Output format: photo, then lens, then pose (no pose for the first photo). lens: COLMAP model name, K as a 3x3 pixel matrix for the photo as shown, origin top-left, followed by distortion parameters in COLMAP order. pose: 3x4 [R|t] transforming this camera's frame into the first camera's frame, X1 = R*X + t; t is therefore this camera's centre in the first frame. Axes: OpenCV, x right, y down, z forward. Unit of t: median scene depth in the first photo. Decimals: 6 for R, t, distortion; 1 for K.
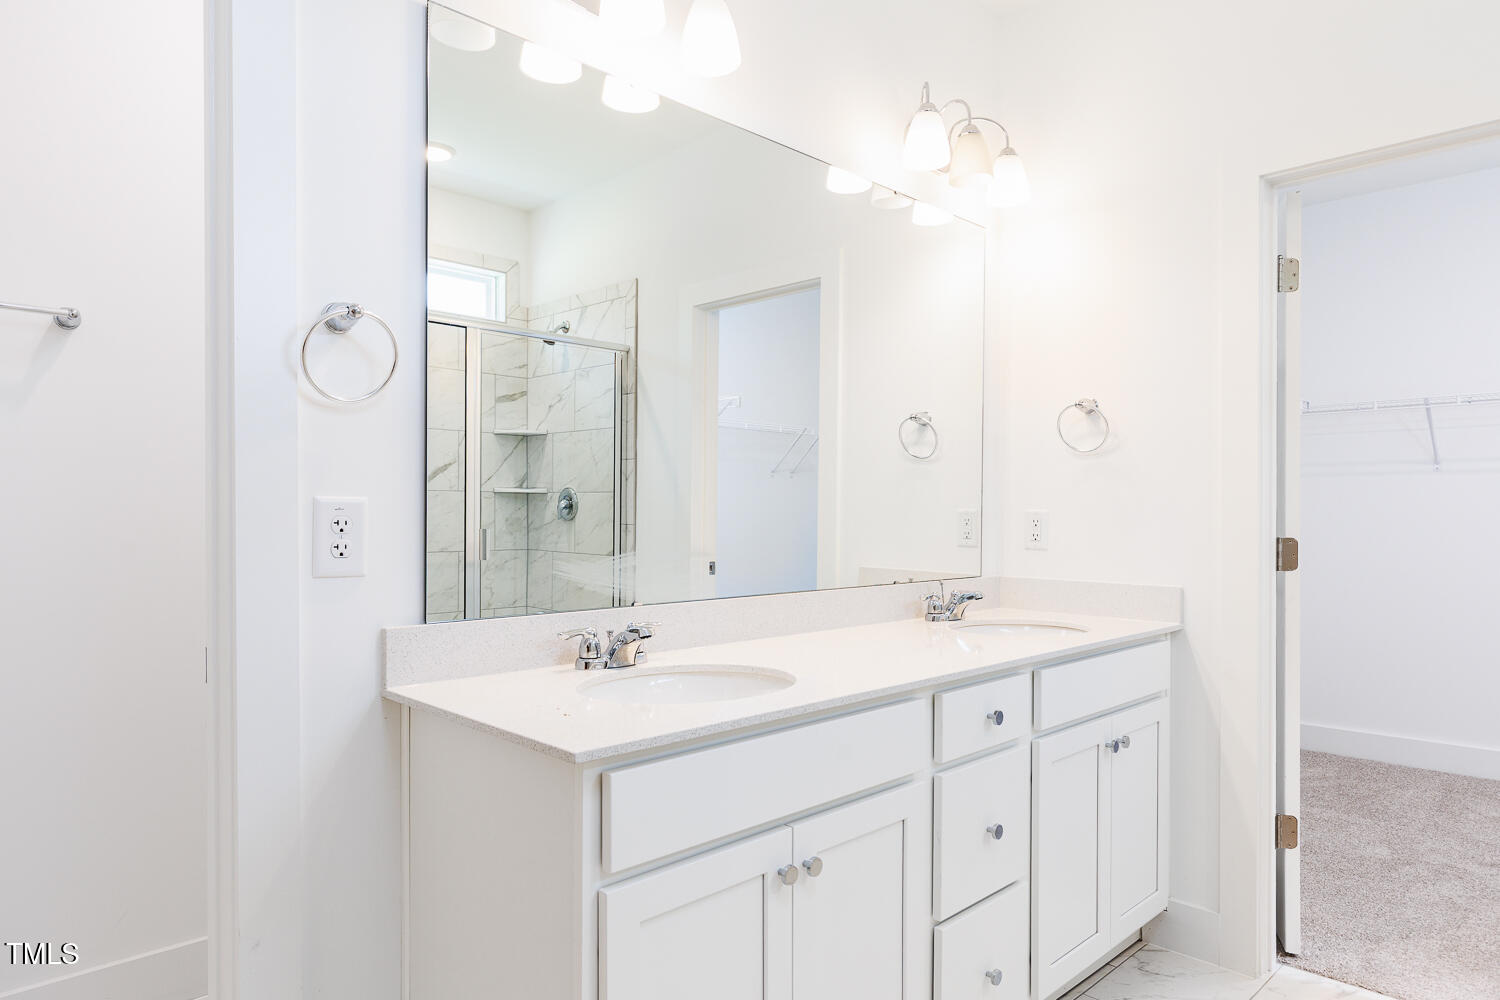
lens RADIAL K [[931.3, 0, 747.1], [0, 931.3, 510.7], [0, 0, 1]] dist [-0.001255, 0.000088]
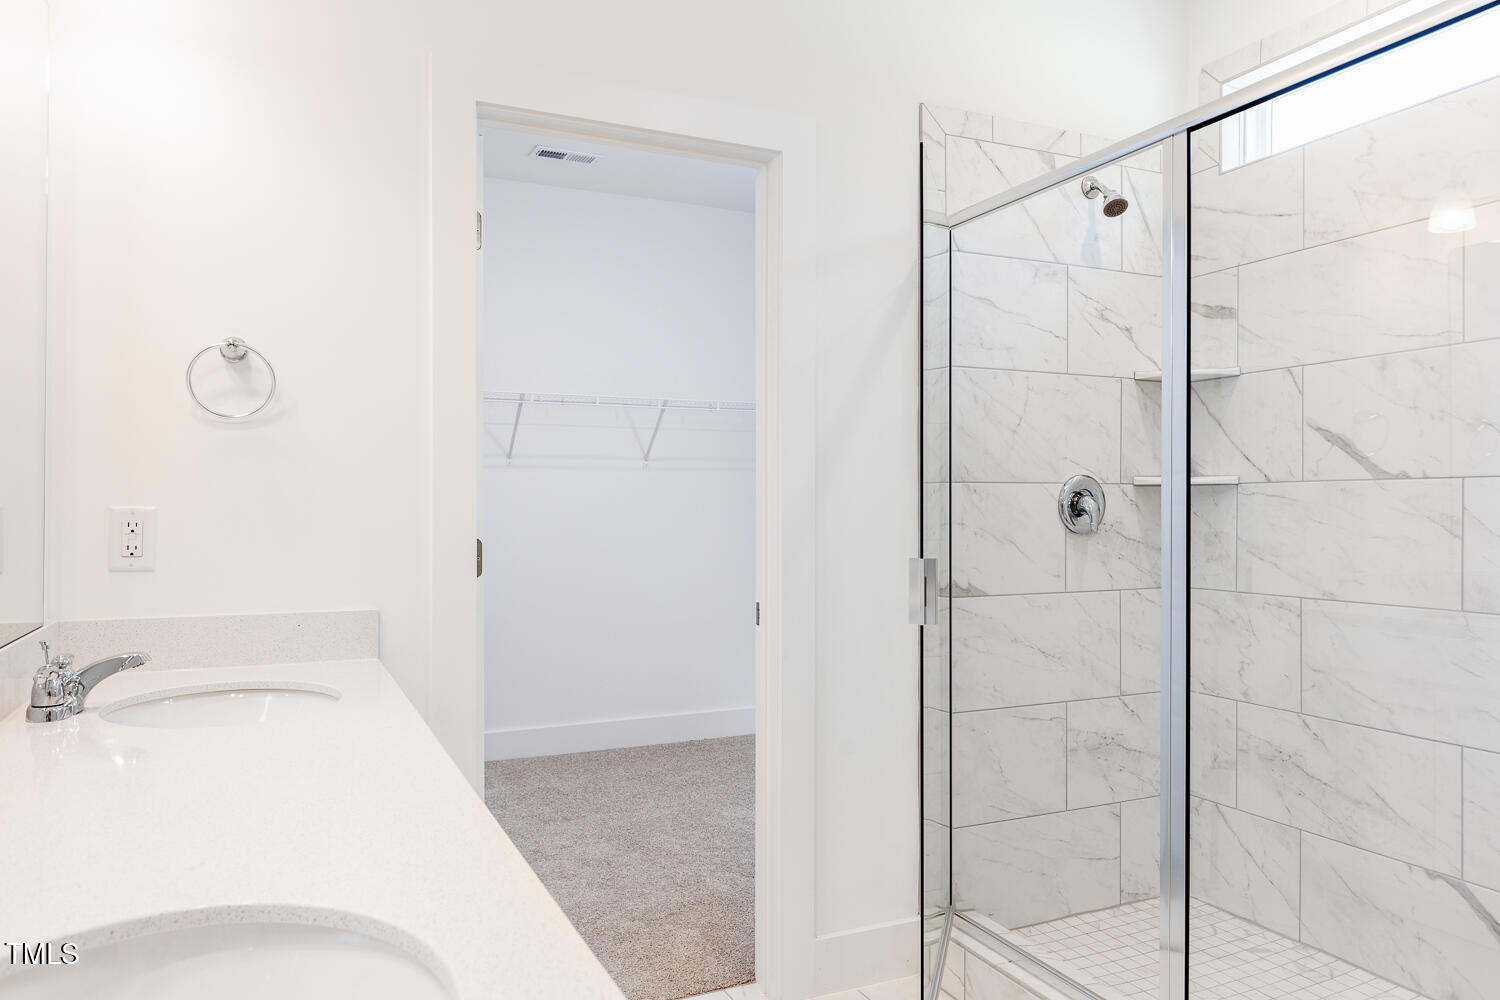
lens RADIAL K [[1028.2, 0, 746.4], [0, 1028.2, 510.2], [0, 0, 1]] dist [0.009167, 0.000671]
pose [[0.316644, -0.000969, 0.948544, -0.221677], [-0.004788, 0.999985, 0.002620, -0.002047], [-0.948533, -0.005371, 0.316634, 0.448787]]
